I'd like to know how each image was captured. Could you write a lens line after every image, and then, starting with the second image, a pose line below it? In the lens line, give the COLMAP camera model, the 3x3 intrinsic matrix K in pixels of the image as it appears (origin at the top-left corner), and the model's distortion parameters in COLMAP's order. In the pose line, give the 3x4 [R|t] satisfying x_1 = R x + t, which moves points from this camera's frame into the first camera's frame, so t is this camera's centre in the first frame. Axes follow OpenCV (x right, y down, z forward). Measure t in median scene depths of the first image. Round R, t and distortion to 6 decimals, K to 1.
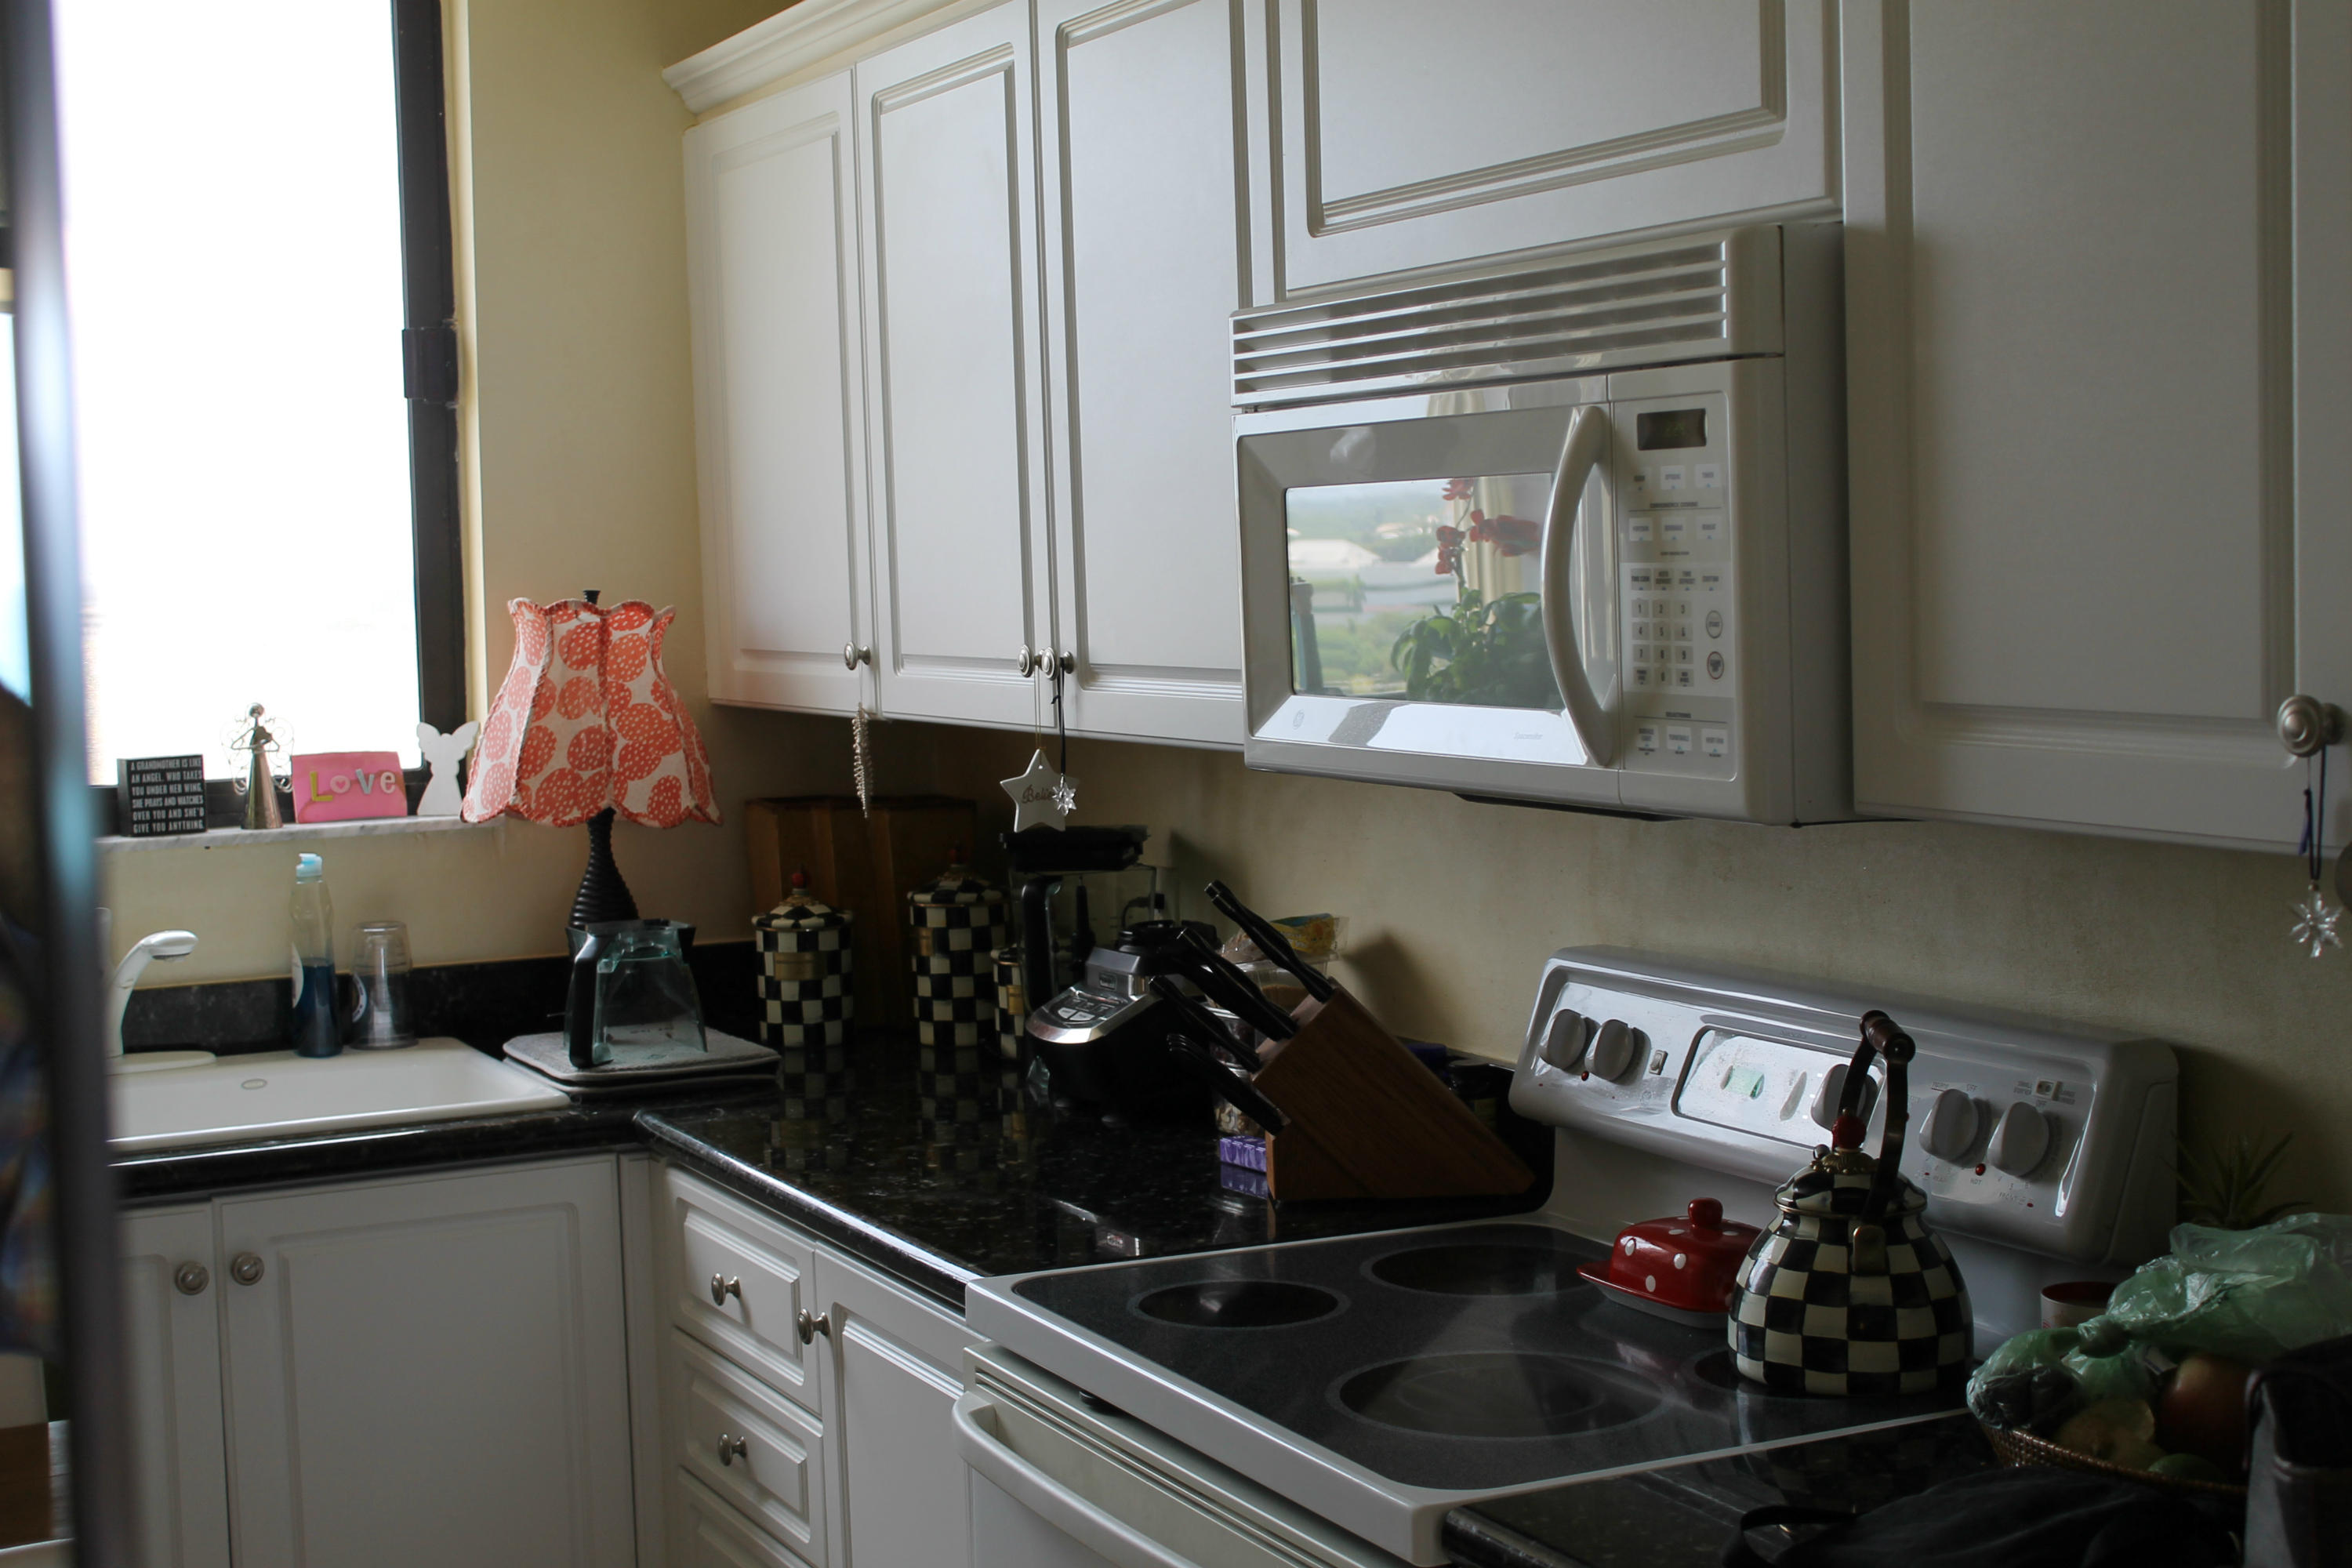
lens RADIAL K [[3213.2, 0, 1176.4], [0, 3213.2, 788.6], [0, 0, 1]] dist [-0.047747, 0.000000]
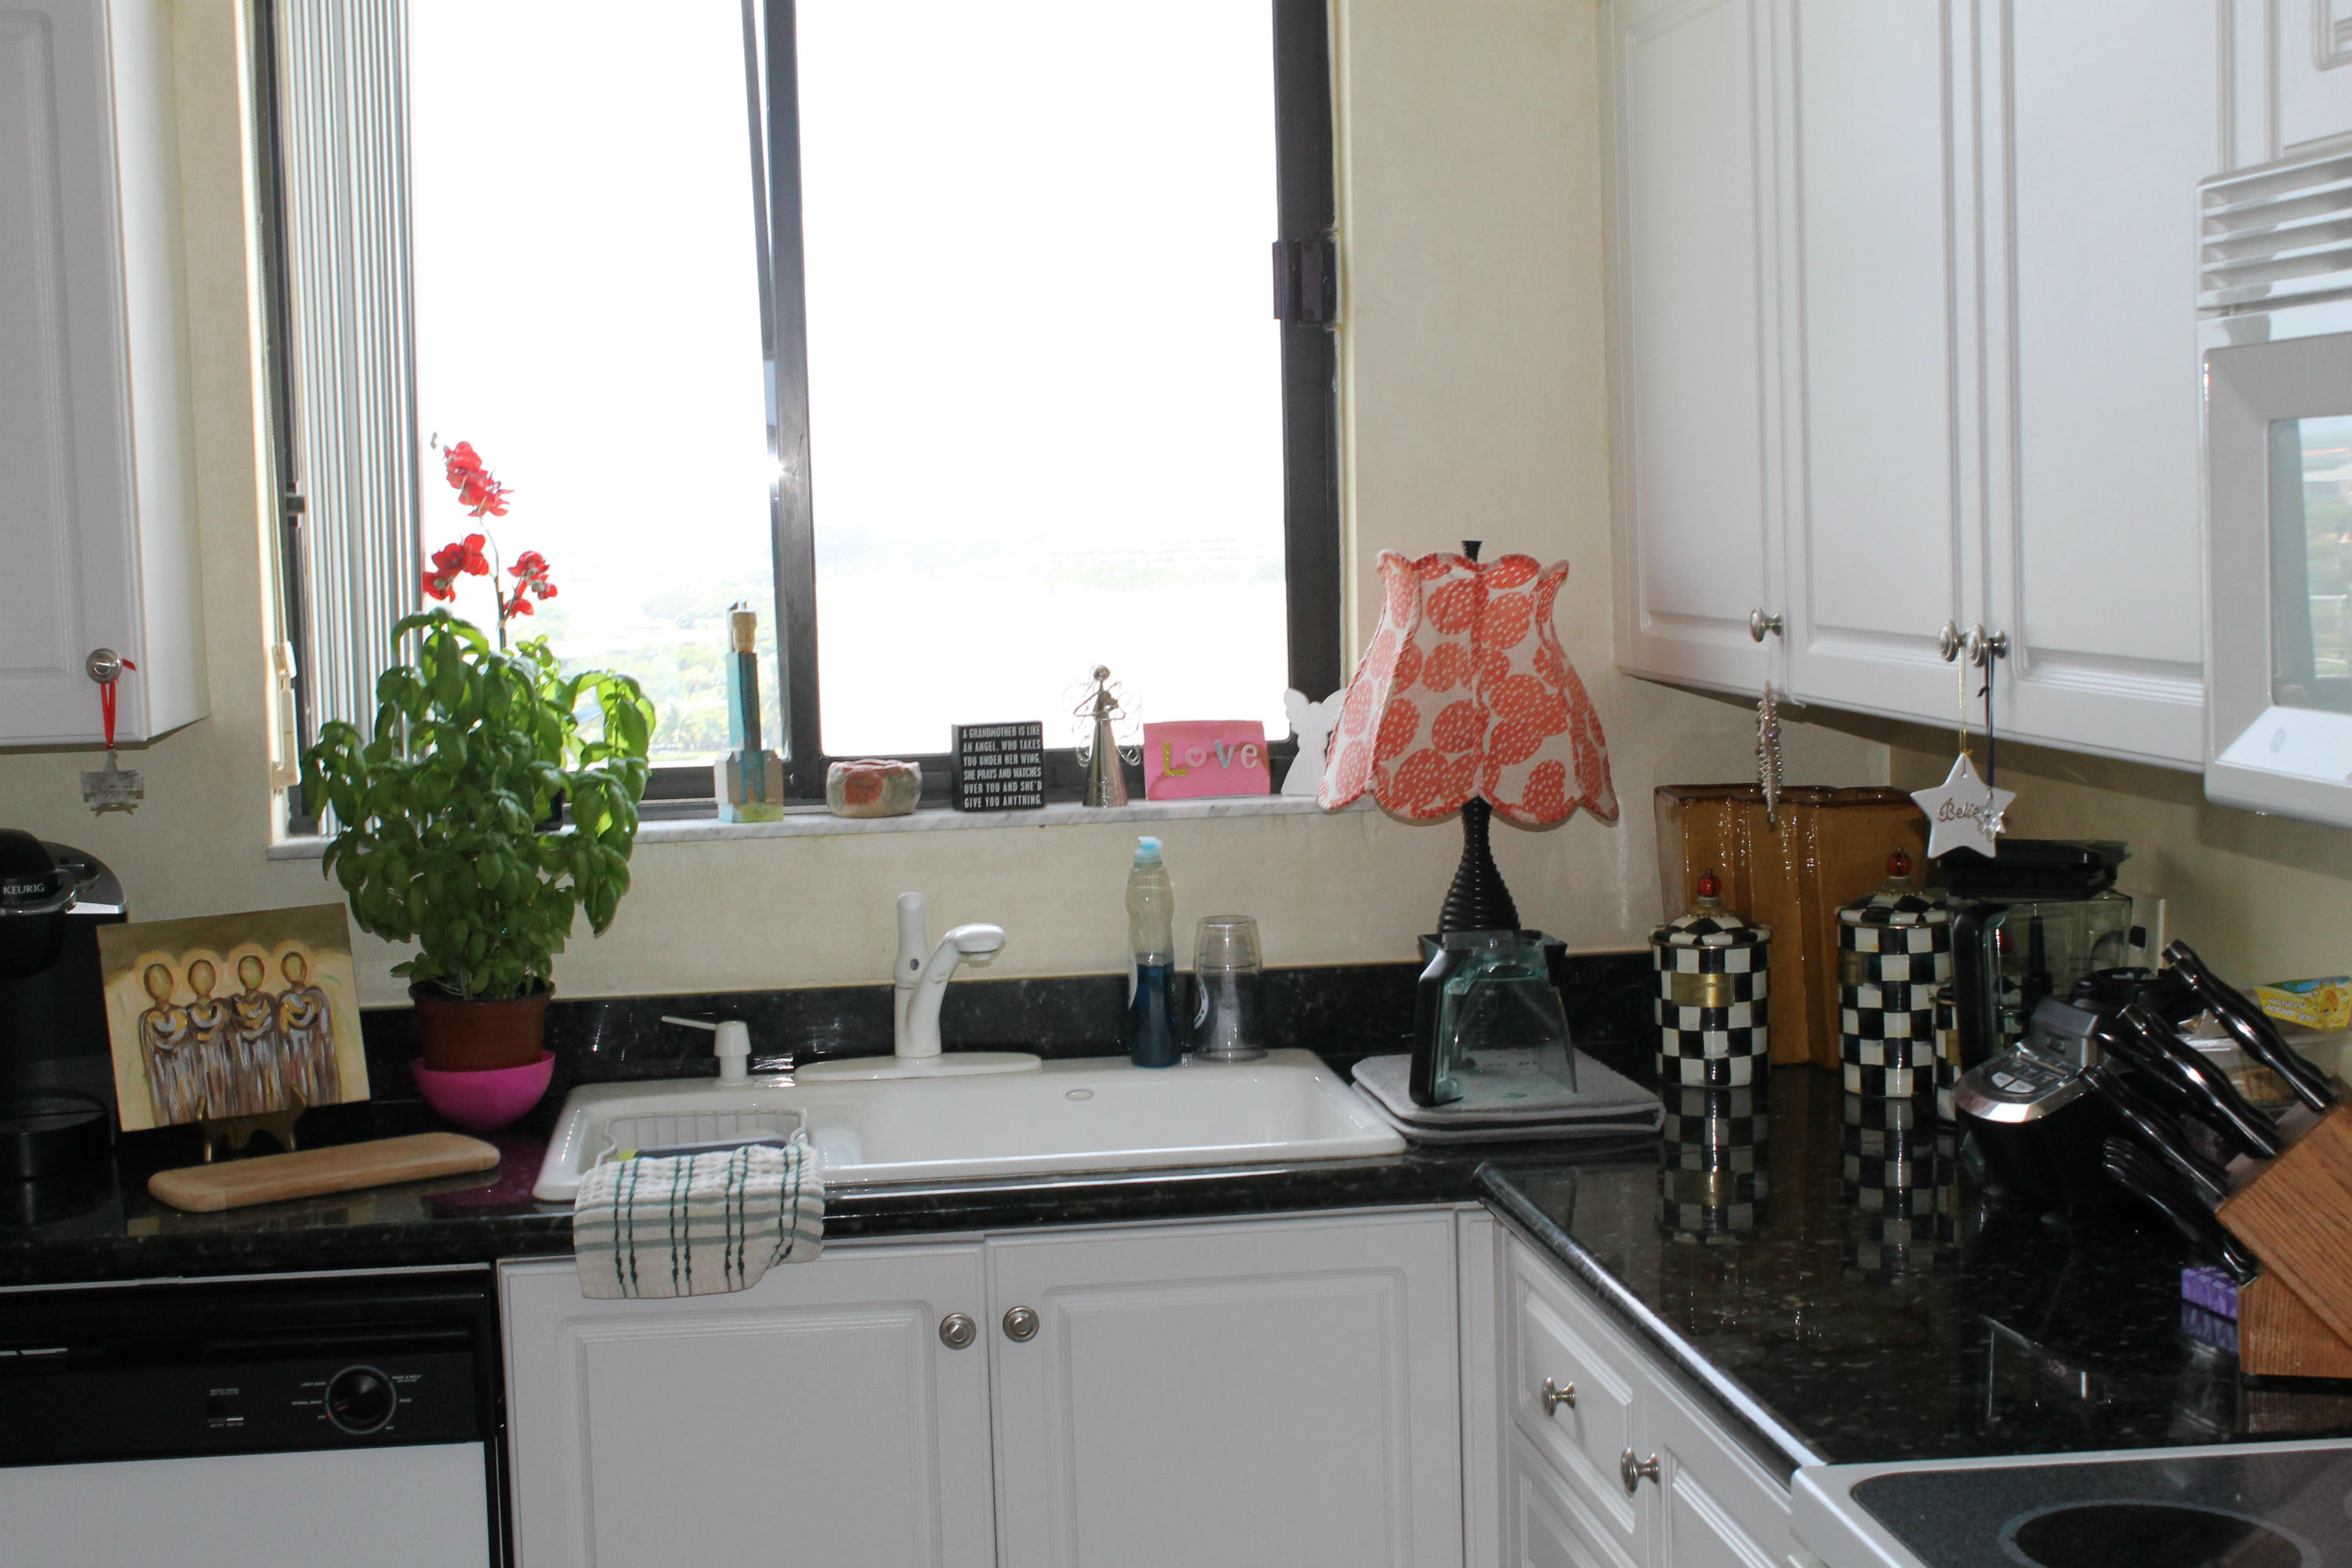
lens RADIAL K [[3213.2, 0, 1172.7], [0, 3213.2, 782.6], [0, 0, 1]] dist [-0.047747, 0.000000]
pose [[0.943650, 0.029697, -0.329610, 0.028051], [-0.023282, 0.999455, 0.023393, -0.015908], [0.330125, -0.014400, 0.943827, 0.167194]]
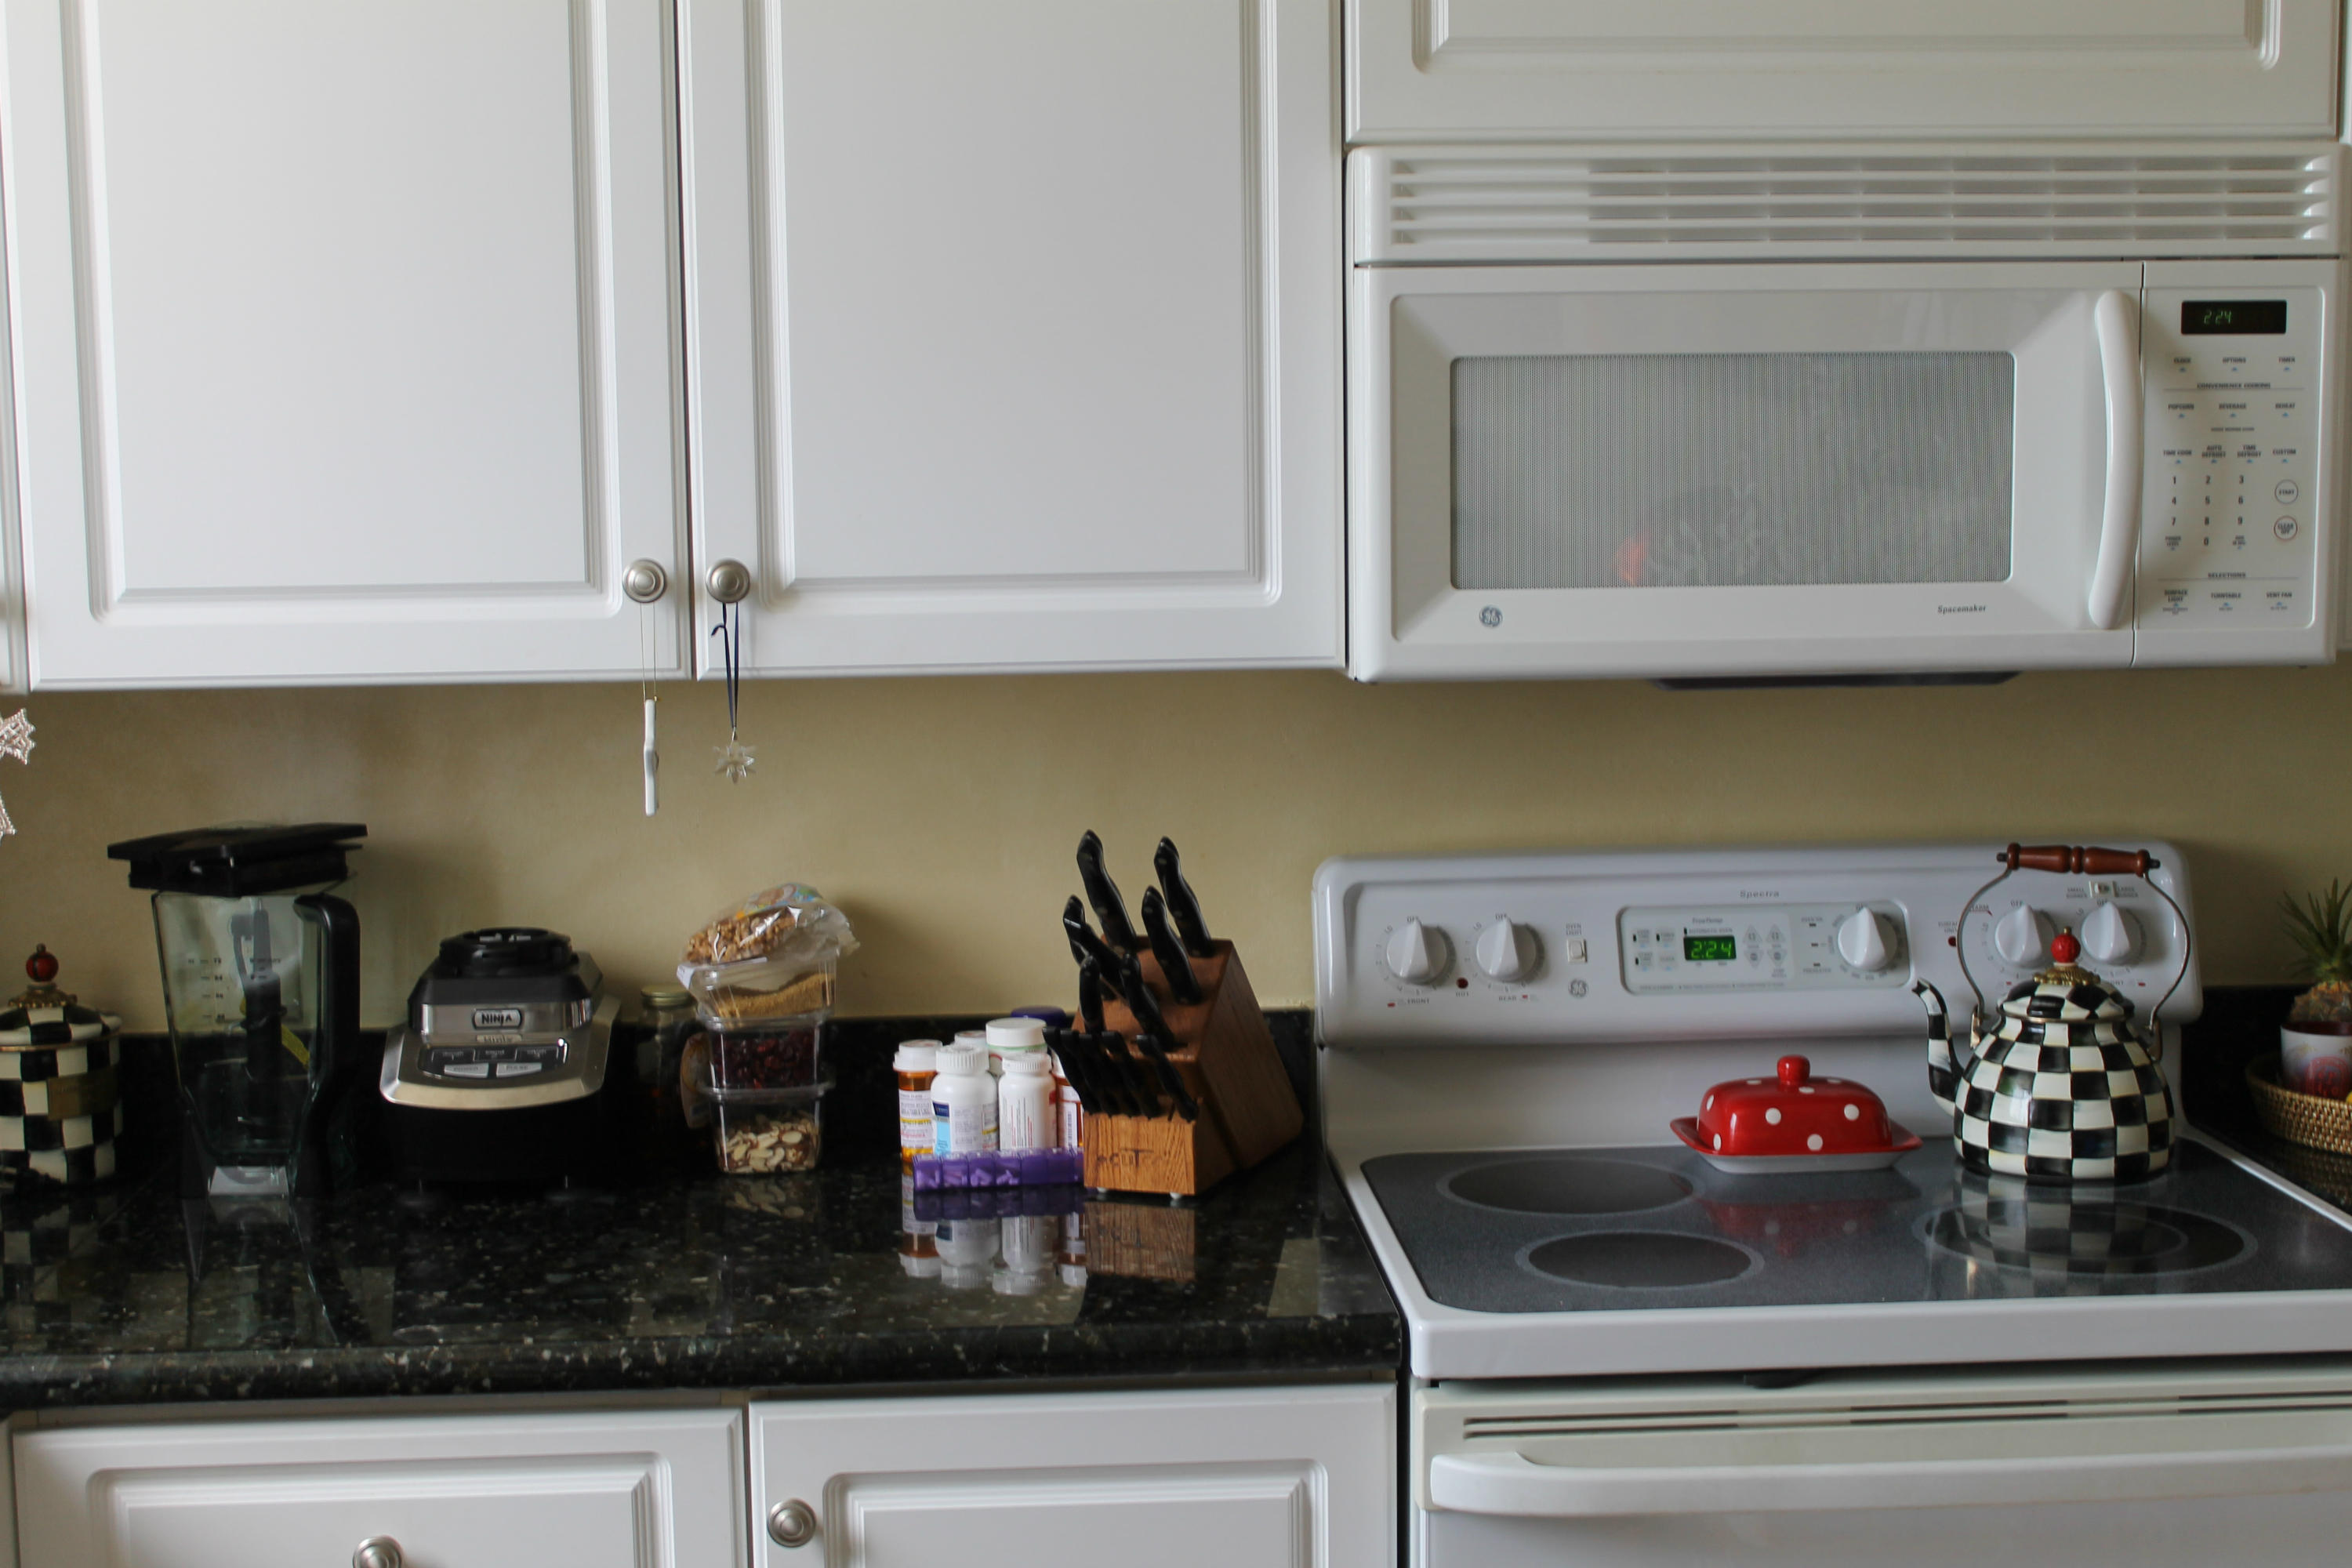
lens RADIAL K [[3213.2, 0, 1175.1], [0, 3213.2, 775.0], [0, 0, 1]] dist [-0.047747, 0.000000]
pose [[0.400183, -0.082573, 0.912708, -0.563260], [0.071927, 0.995690, 0.058544, -0.025249], [-0.913608, 0.042220, 0.404397, 0.497512]]
